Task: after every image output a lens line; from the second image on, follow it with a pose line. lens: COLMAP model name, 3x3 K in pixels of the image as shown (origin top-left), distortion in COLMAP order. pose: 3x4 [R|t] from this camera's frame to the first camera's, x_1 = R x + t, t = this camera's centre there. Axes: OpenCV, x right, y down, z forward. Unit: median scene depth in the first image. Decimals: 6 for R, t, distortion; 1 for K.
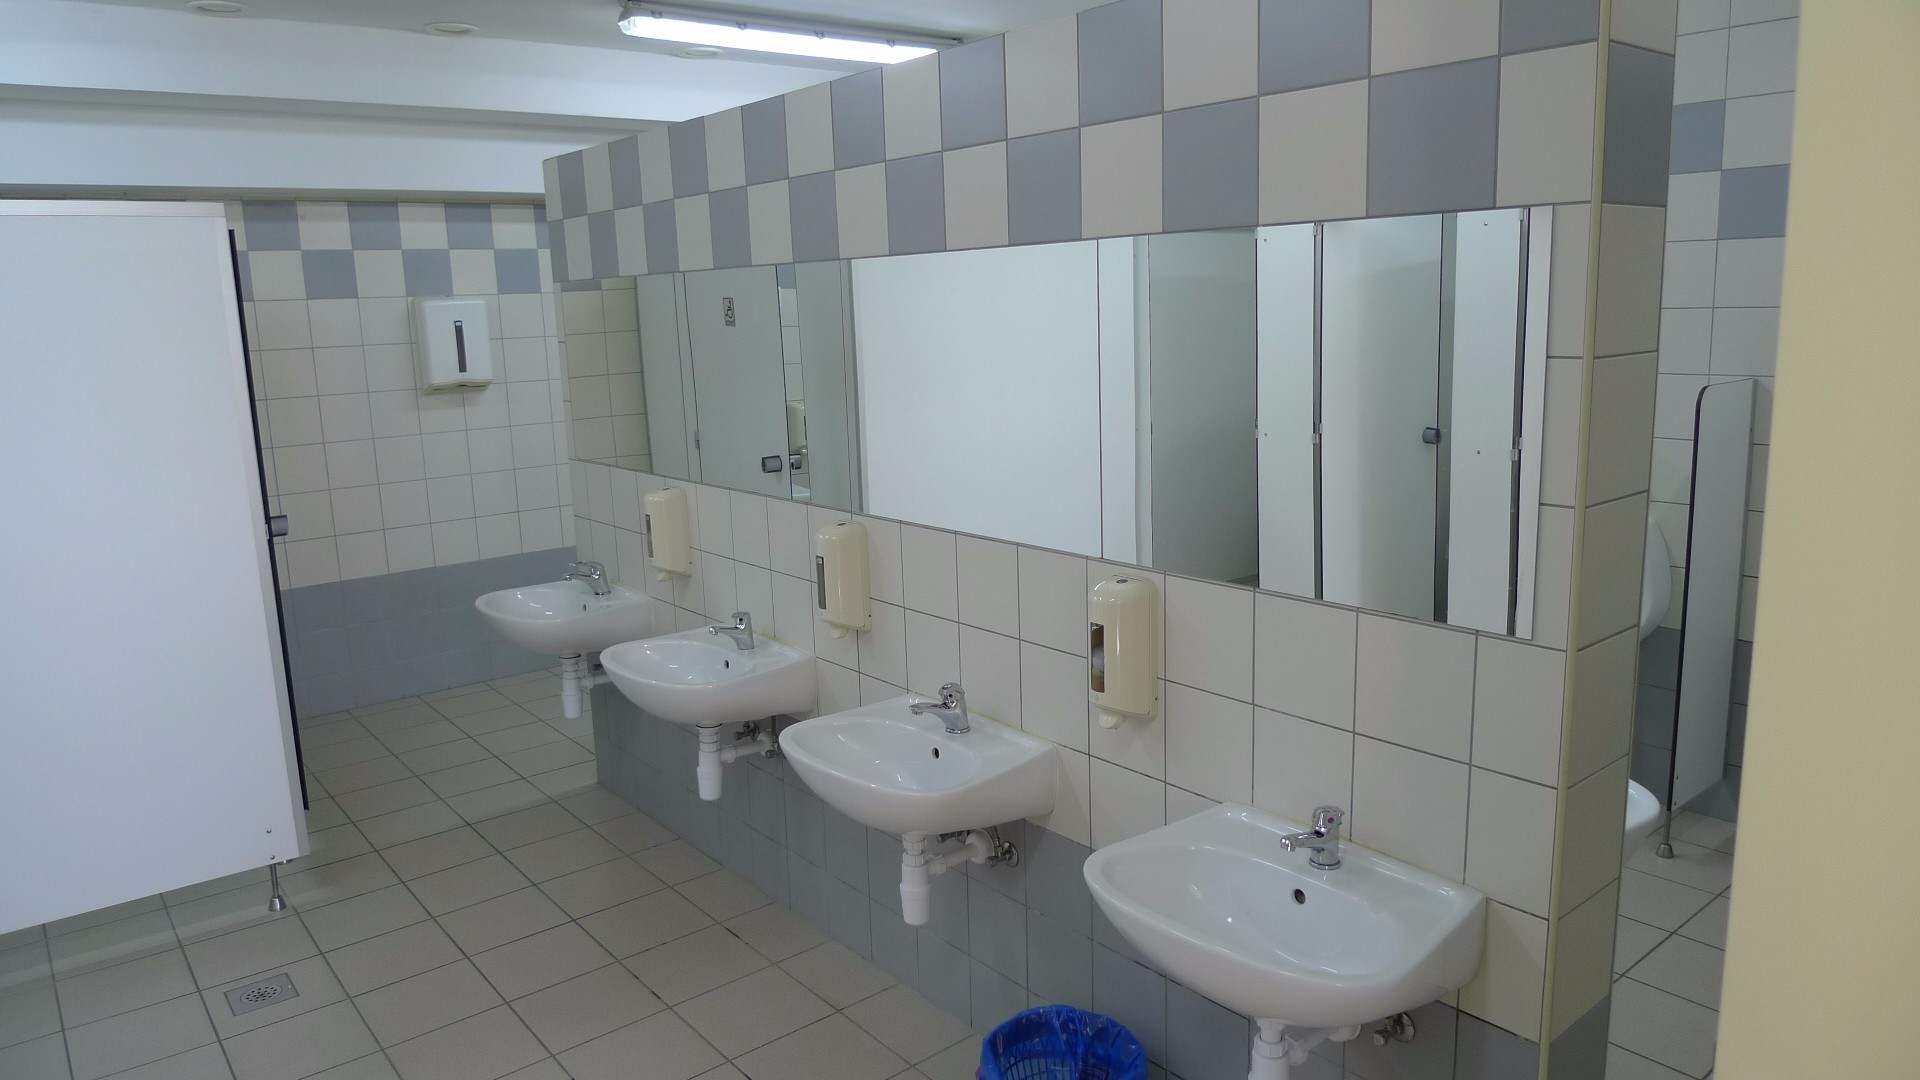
lens RADIAL K [[1259.0, 0, 961.3], [0, 1259.0, 534.5], [0, 0, 1]] dist [-0.024445, -0.002494]
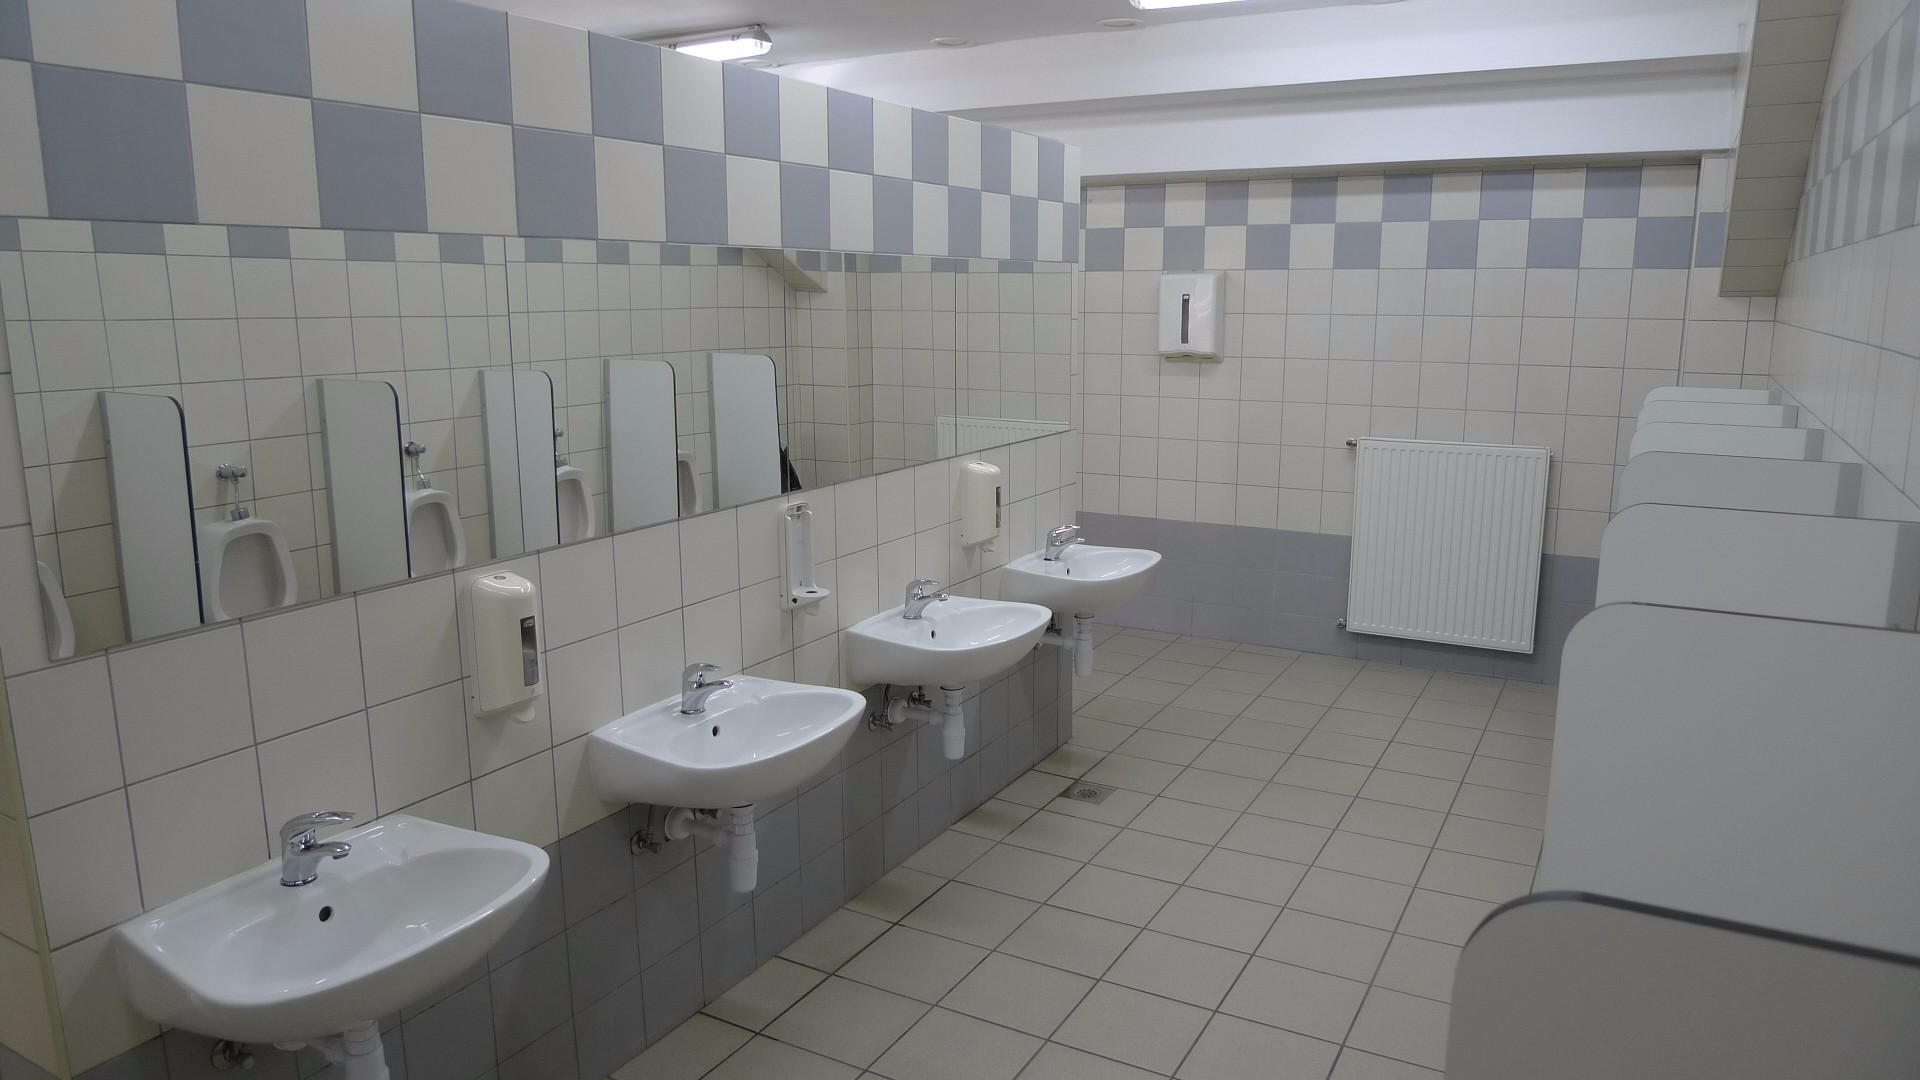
lens RADIAL K [[1259.0, 0, 957.3], [0, 1259.0, 543.9], [0, 0, 1]] dist [-0.024445, -0.002494]
pose [[0.370829, 0.216887, -0.903020, 0.527894], [-0.183361, 0.970306, 0.157750, -0.096781], [0.910420, 0.107080, 0.399587, 0.416442]]
